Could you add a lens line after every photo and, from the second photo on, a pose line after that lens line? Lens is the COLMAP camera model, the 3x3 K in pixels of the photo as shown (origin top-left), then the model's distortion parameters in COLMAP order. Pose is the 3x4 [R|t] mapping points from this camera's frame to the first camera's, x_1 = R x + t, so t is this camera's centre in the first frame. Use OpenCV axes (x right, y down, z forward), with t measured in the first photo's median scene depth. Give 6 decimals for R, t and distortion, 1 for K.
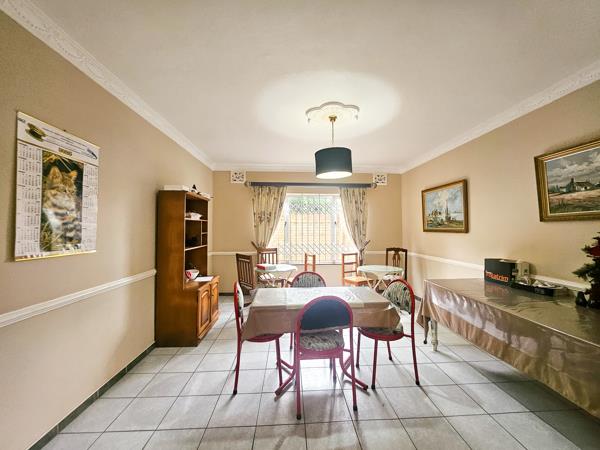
lens RADIAL K [[243.7, 0, 300.0], [0, 243.7, 225.0], [0, 0, 1]] dist [-0.000414, -0.000017]
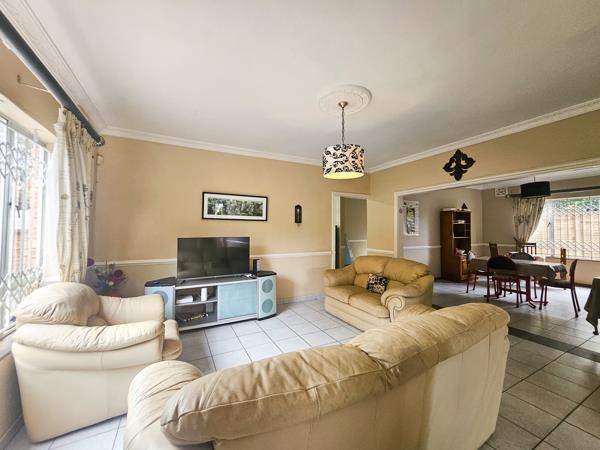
lens RADIAL K [[242.4, 0, 306.9], [0, 242.4, 221.7], [0, 0, 1]] dist [-0.001930, -0.000159]
pose [[0.431974, -0.028209, -0.901445, 0.726122], [0.013773, 0.999600, -0.024681, -0.003310], [0.901781, -0.001754, 0.432190, -0.881298]]
